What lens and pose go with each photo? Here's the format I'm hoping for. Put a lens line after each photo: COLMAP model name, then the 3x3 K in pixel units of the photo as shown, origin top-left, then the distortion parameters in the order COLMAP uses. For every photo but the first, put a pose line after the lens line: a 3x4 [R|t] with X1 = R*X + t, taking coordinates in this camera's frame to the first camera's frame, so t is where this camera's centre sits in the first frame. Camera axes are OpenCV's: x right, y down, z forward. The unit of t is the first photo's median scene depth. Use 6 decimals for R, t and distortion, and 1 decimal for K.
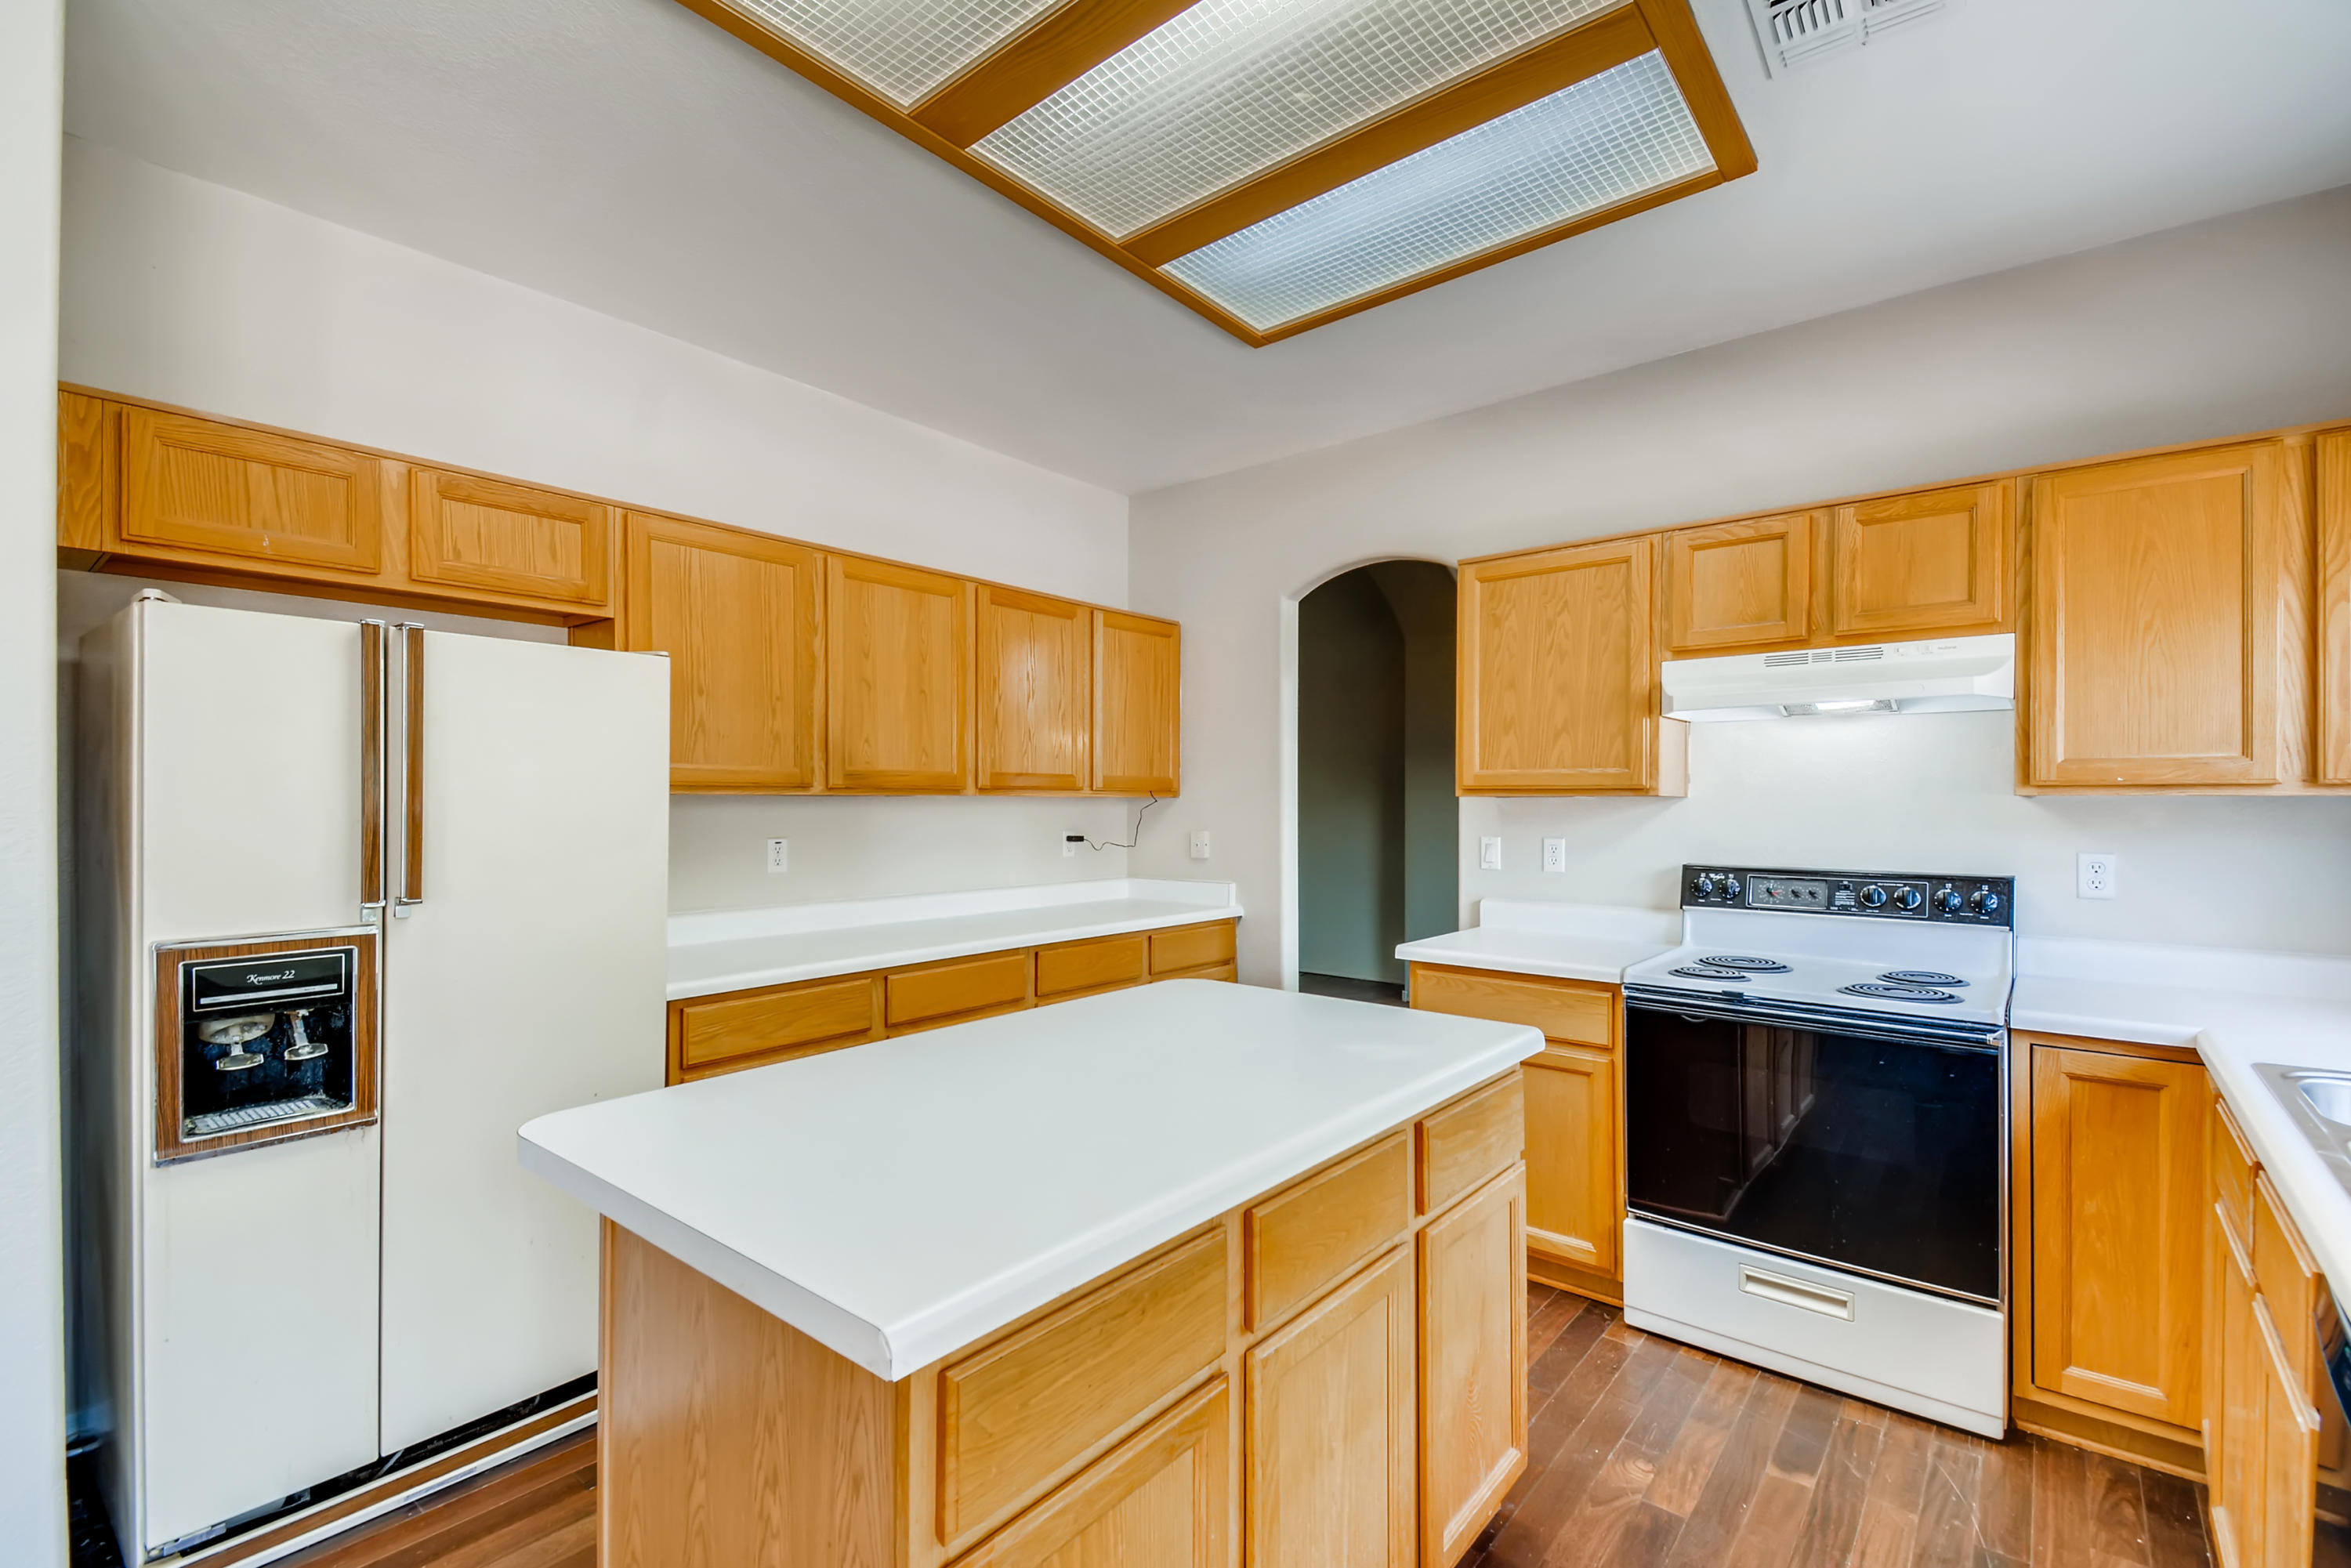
lens RADIAL K [[1031.9, 0, 1184.5], [0, 1031.9, 809.9], [0, 0, 1]] dist [0.060259, -0.030941]
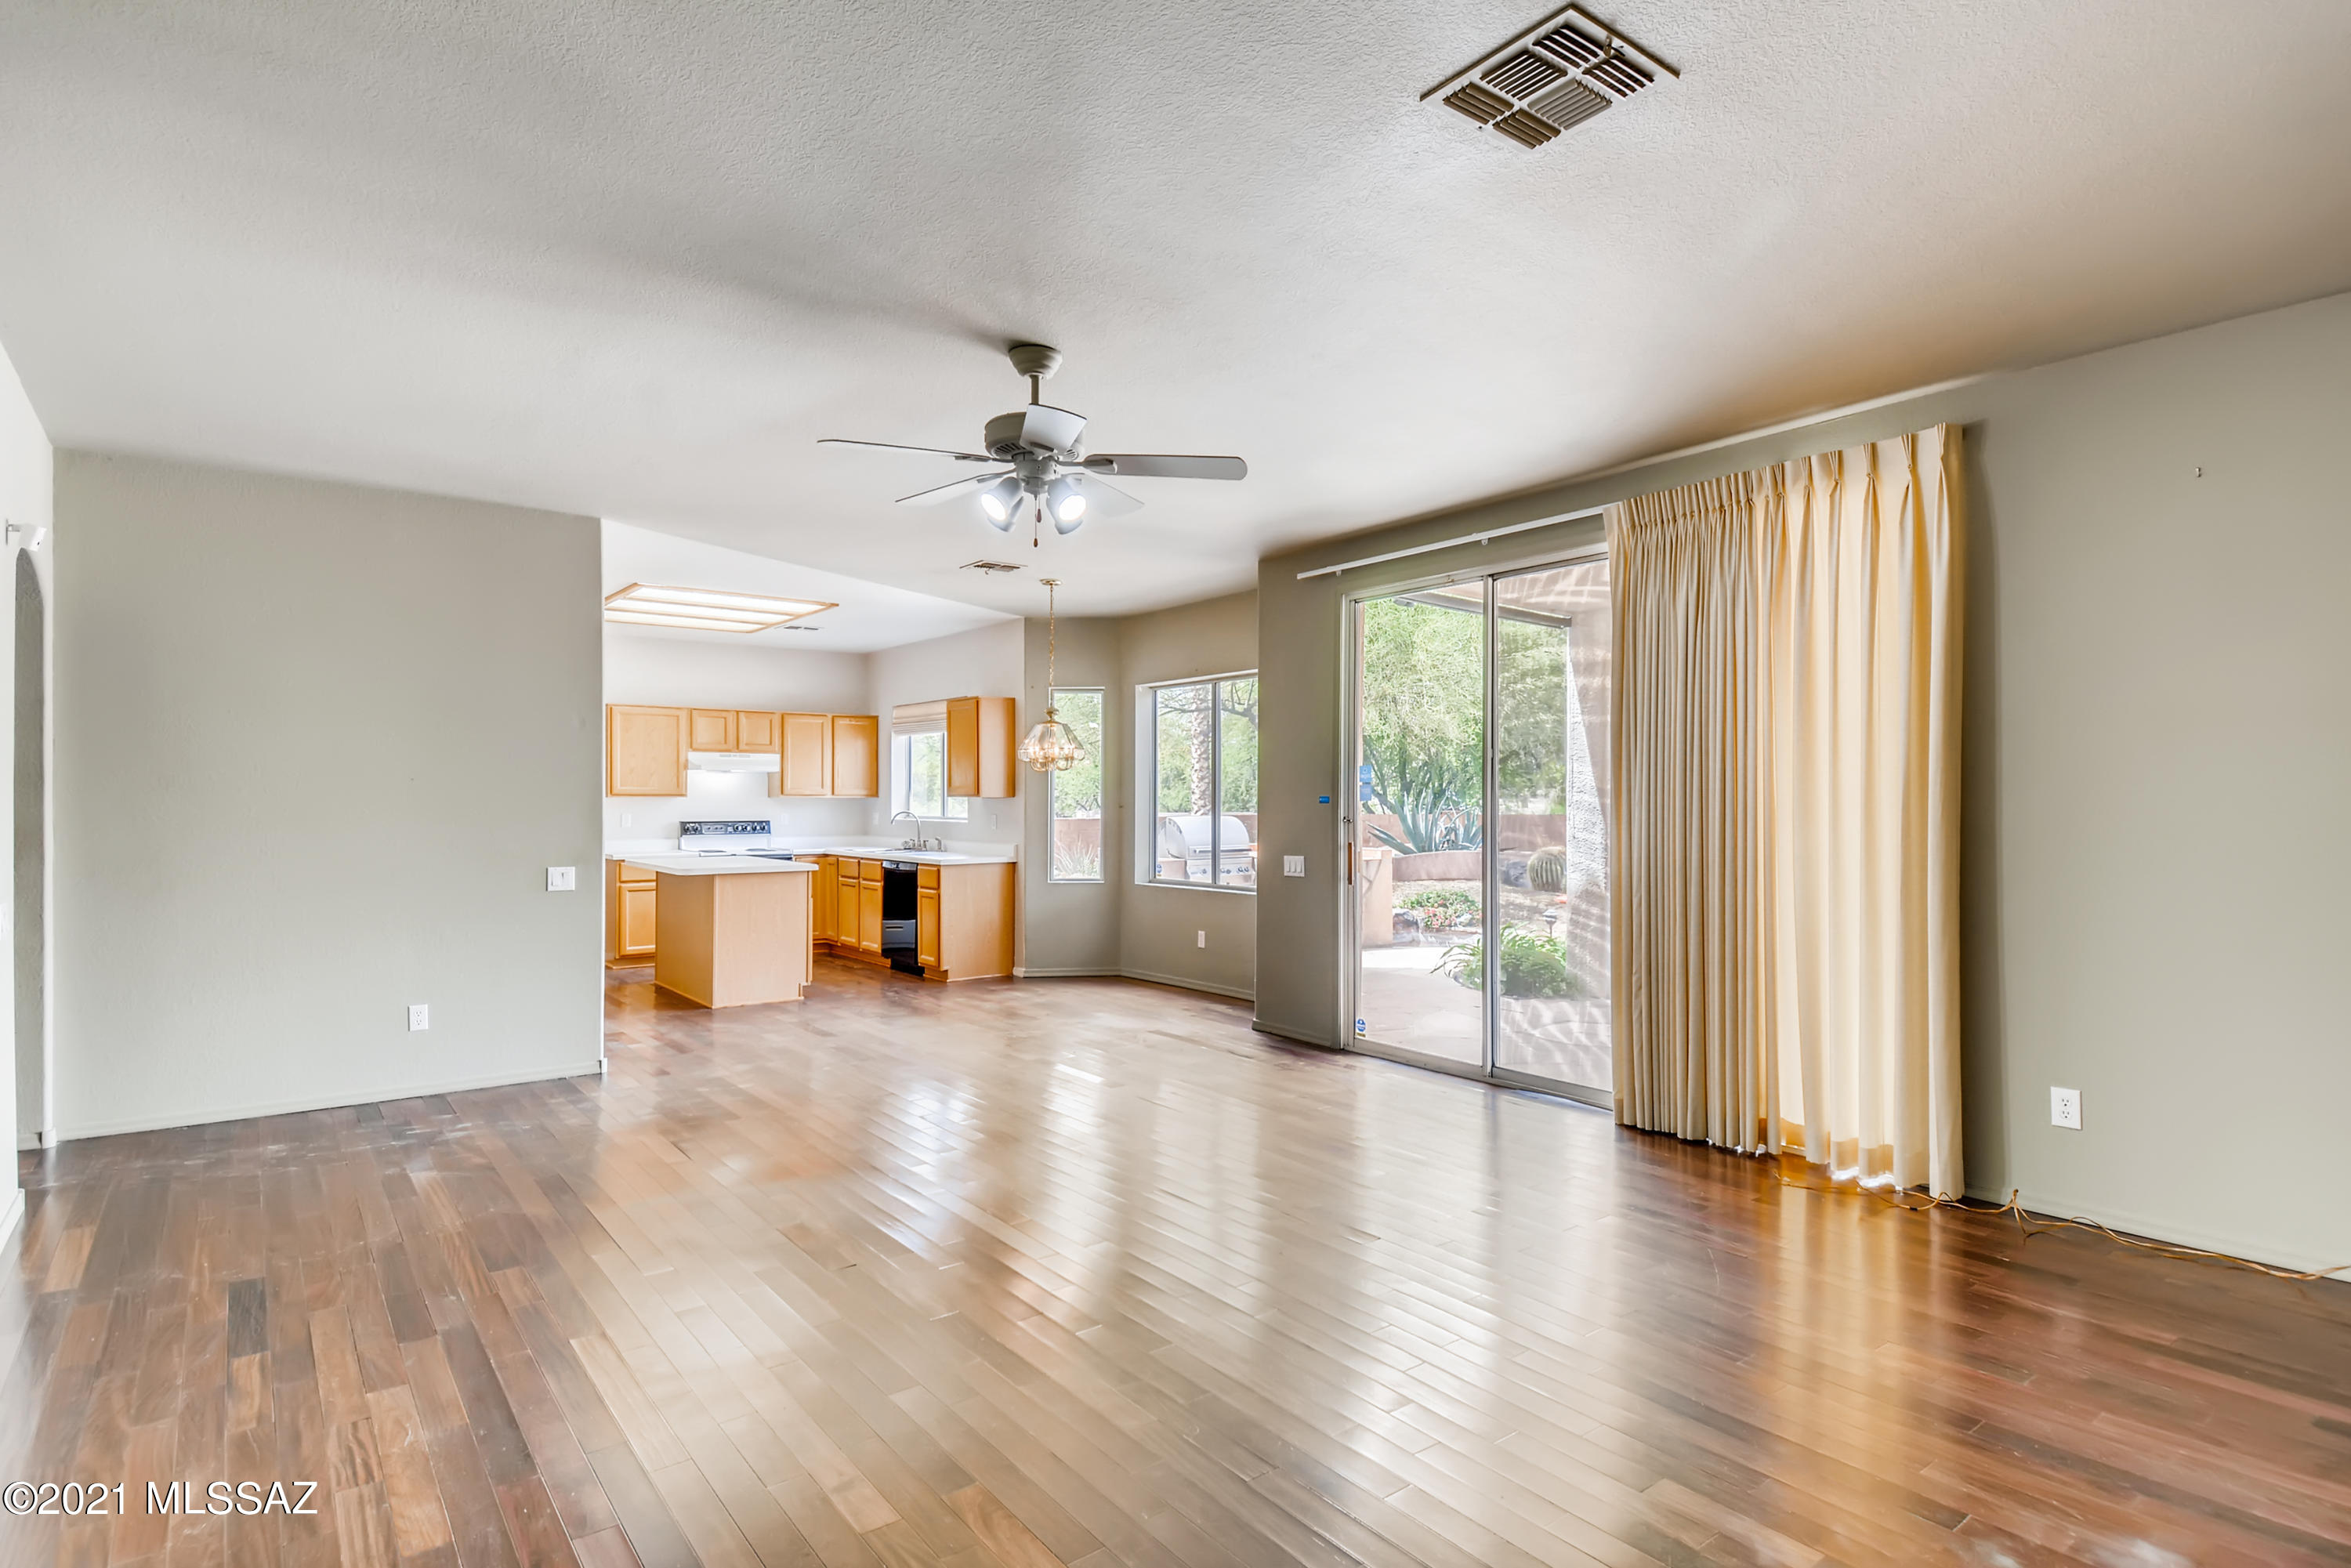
lens RADIAL K [[1235.4, 0, 1175.5], [0, 1235.4, 784.0], [0, 0, 1]] dist [0.049892, 0.000051]
pose [[0.223800, 0.007968, 0.974603, -2.763530], [0.009077, 0.999906, -0.010259, -0.002248], [-0.974593, 0.011142, 0.223707, -1.175457]]
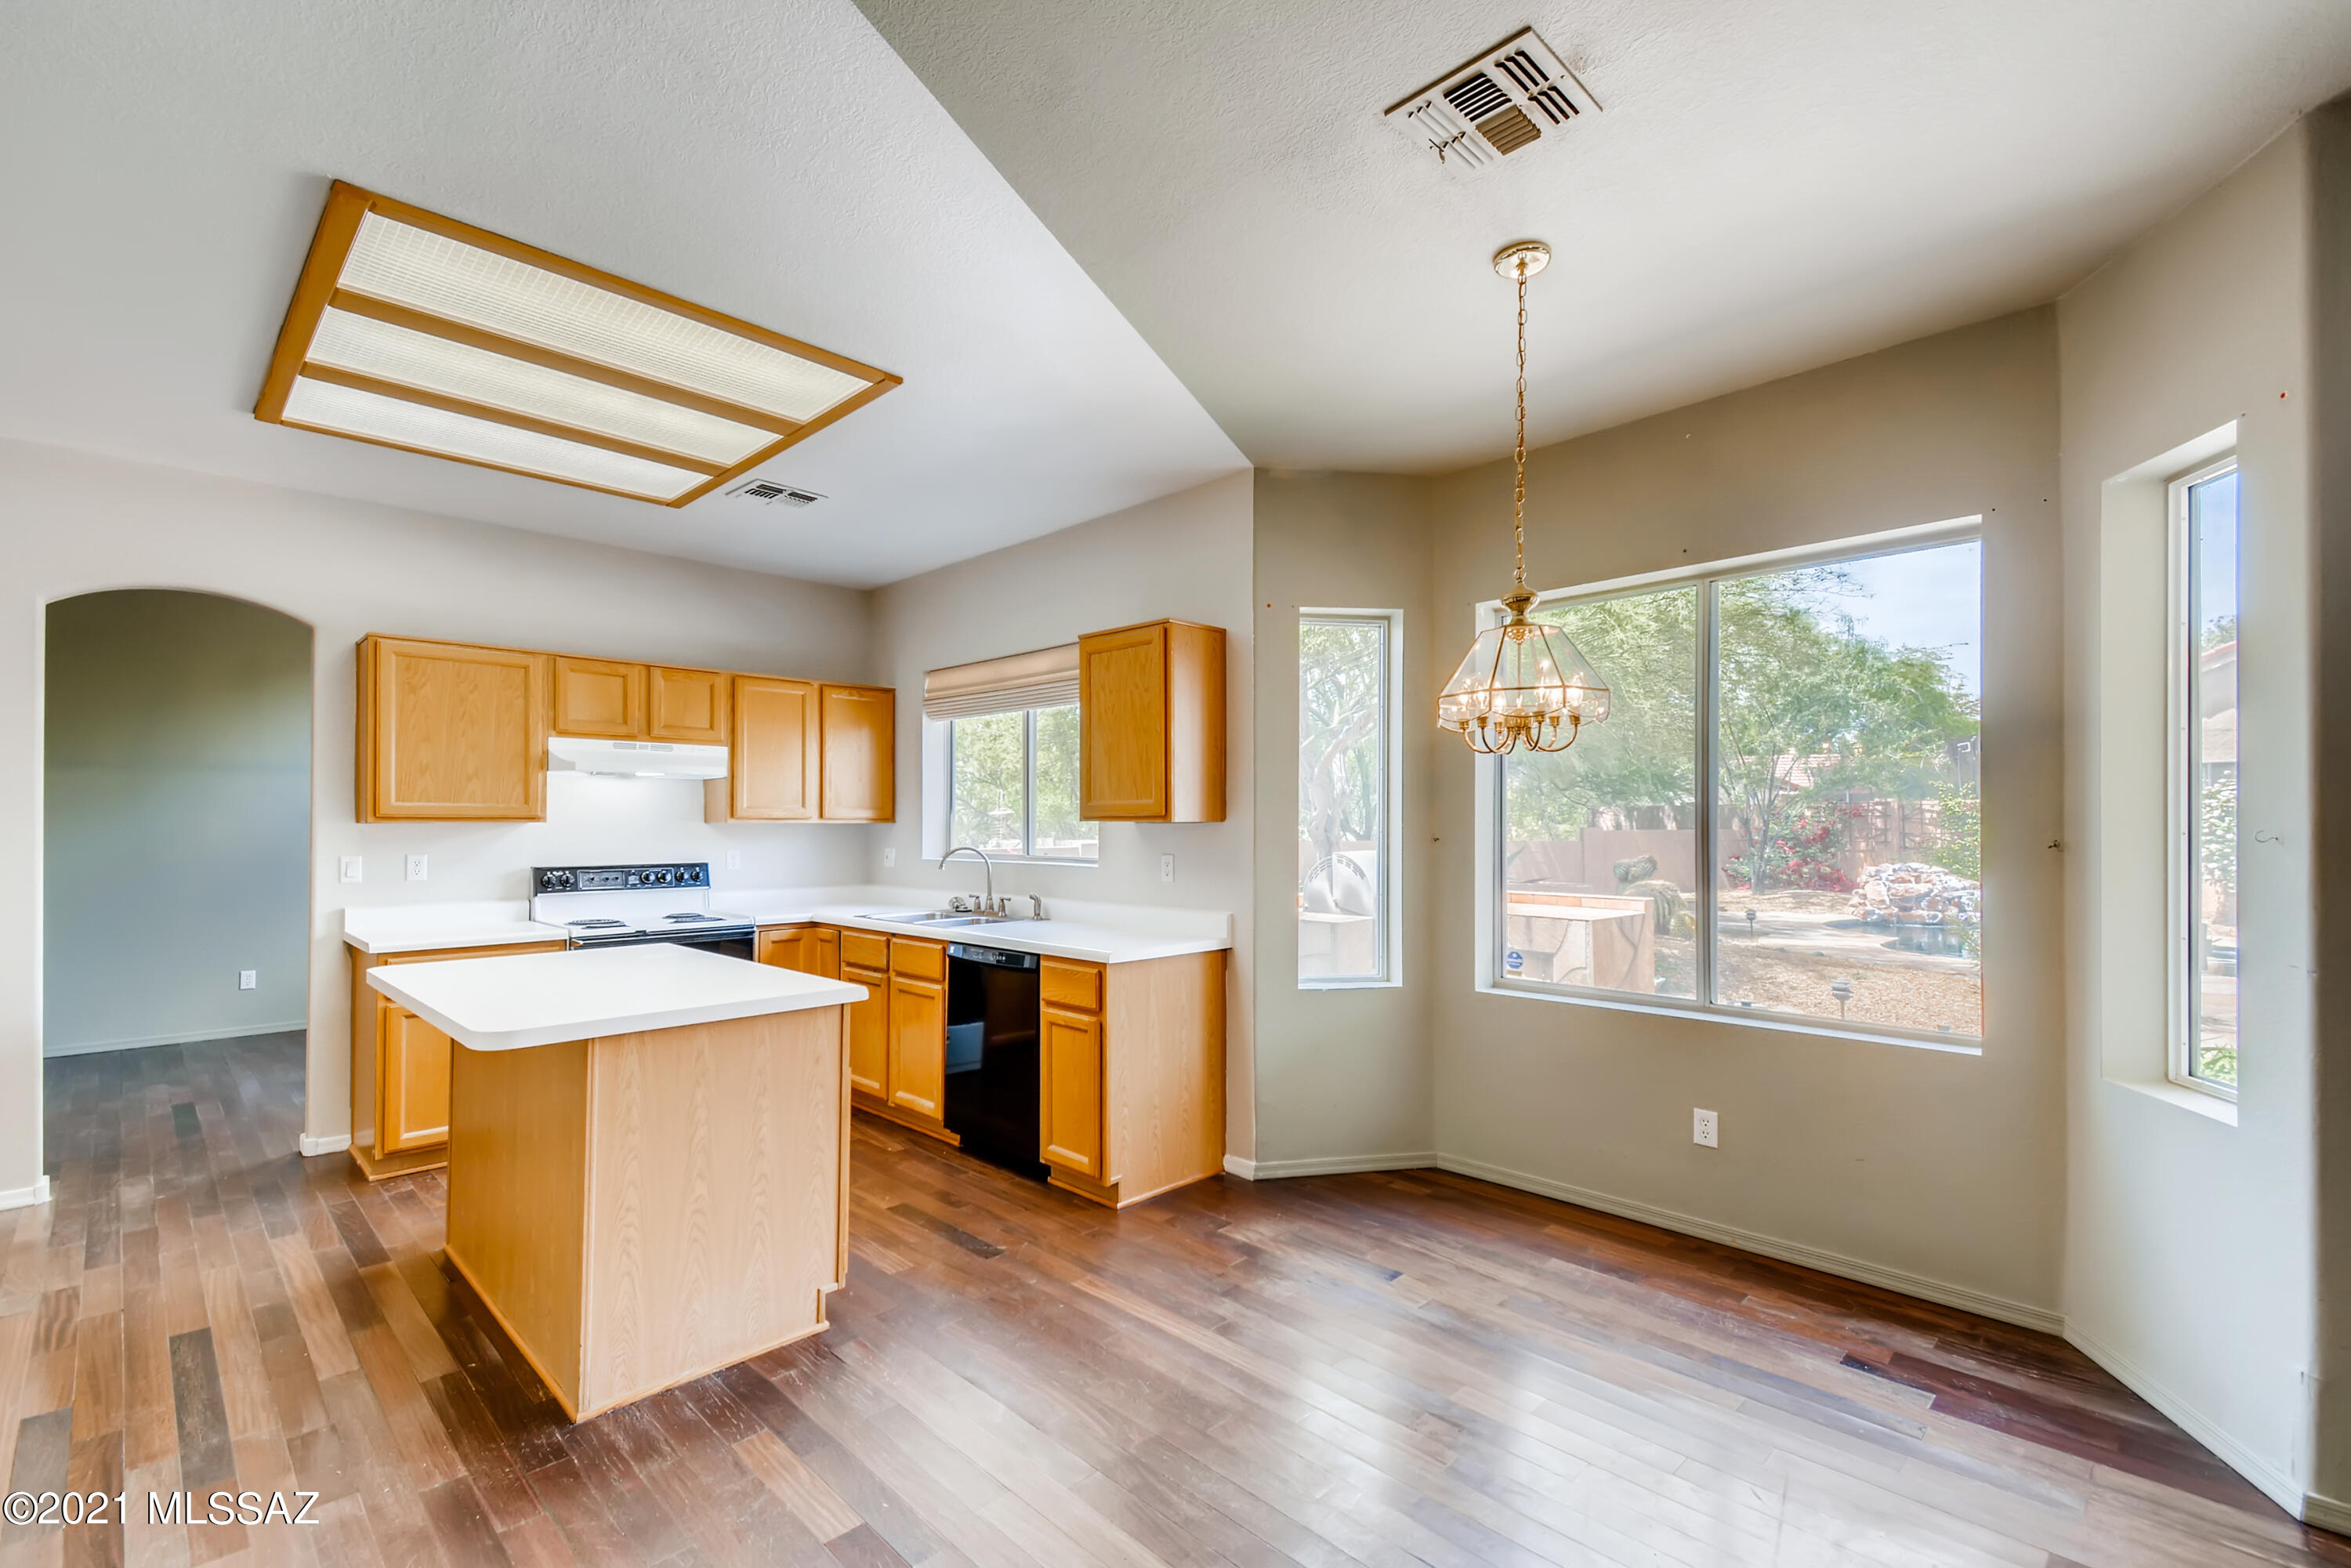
lens RADIAL K [[1031.9, 0, 1184.5], [0, 1031.9, 809.9], [0, 0, 1]] dist [0.060259, -0.030941]
pose [[0.081733, 0.009421, 0.996610, -1.064948], [0.008879, 0.999909, -0.010180, -0.008188], [-0.996615, 0.009681, 0.081642, -0.079641]]
